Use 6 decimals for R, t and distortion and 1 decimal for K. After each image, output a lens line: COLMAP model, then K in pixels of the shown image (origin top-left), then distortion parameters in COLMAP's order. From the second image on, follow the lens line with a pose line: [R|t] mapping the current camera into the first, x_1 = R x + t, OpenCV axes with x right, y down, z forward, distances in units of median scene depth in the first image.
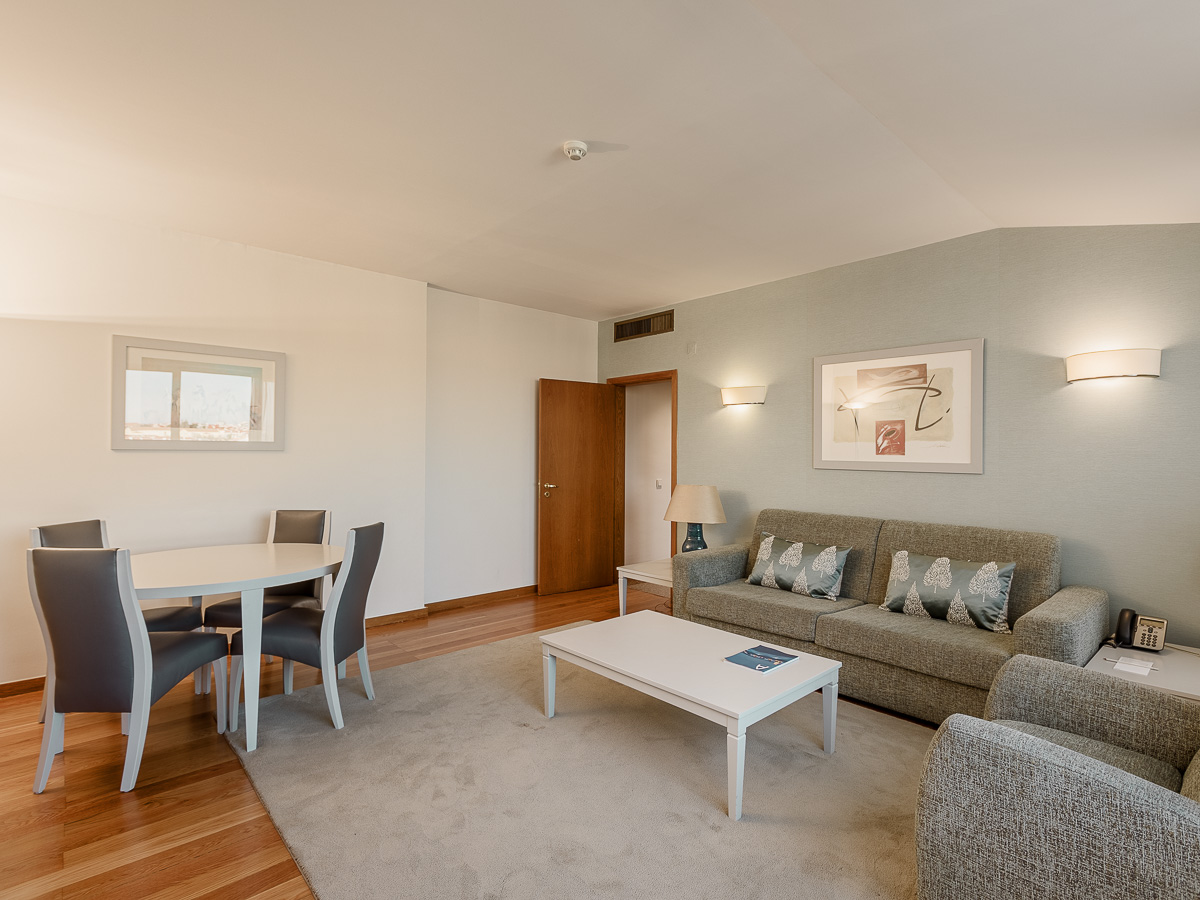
lens RADIAL K [[566.5, 0, 621.0], [0, 566.5, 449.9], [0, 0, 1]] dist [0.001475, -0.000357]
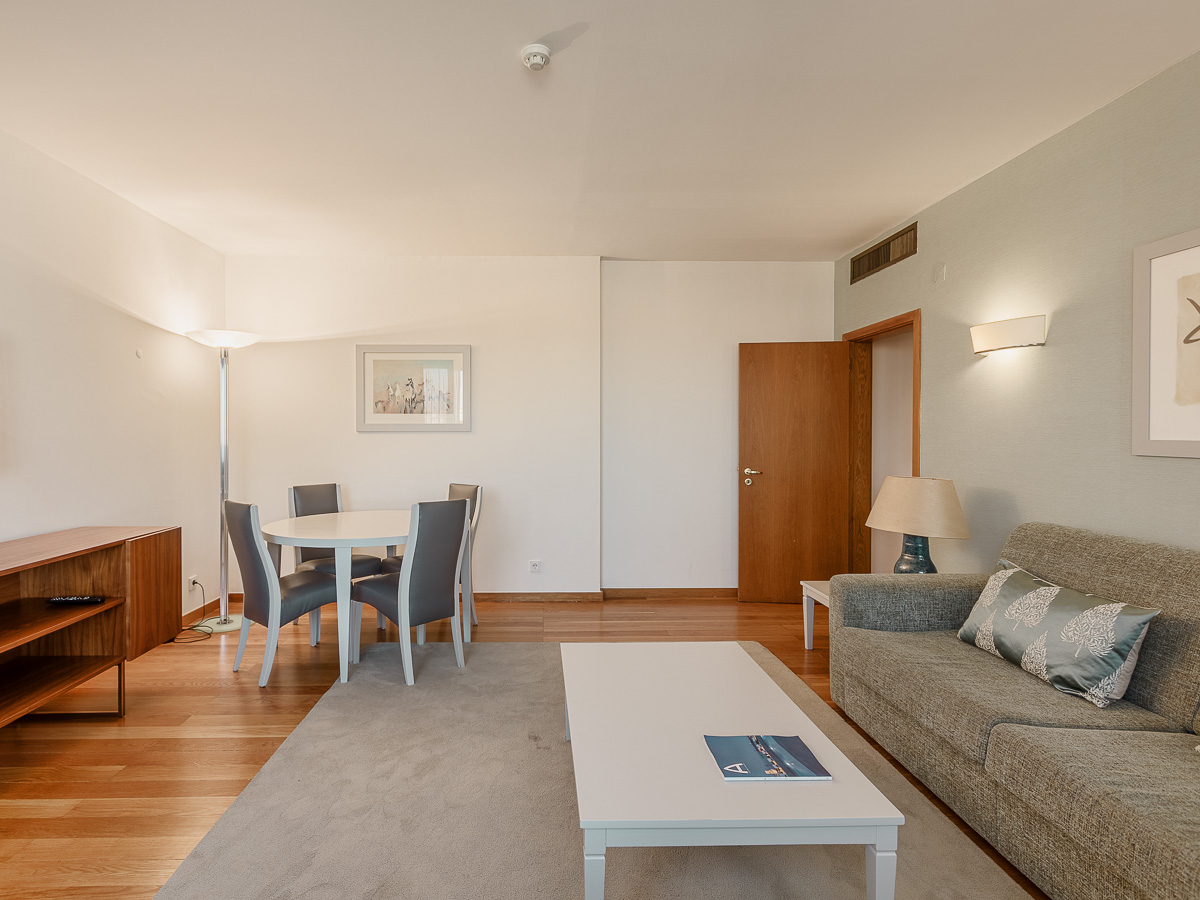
lens RADIAL K [[588.6, 0, 573.6], [0, 588.6, 443.0], [0, 0, 1]] dist [-0.000025, 0.001706]
pose [[0.757540, 0.003371, -0.652780, 0.306011], [0.009250, 0.999831, 0.015897, 0.007077], [0.652724, -0.018081, 0.757380, 0.228037]]
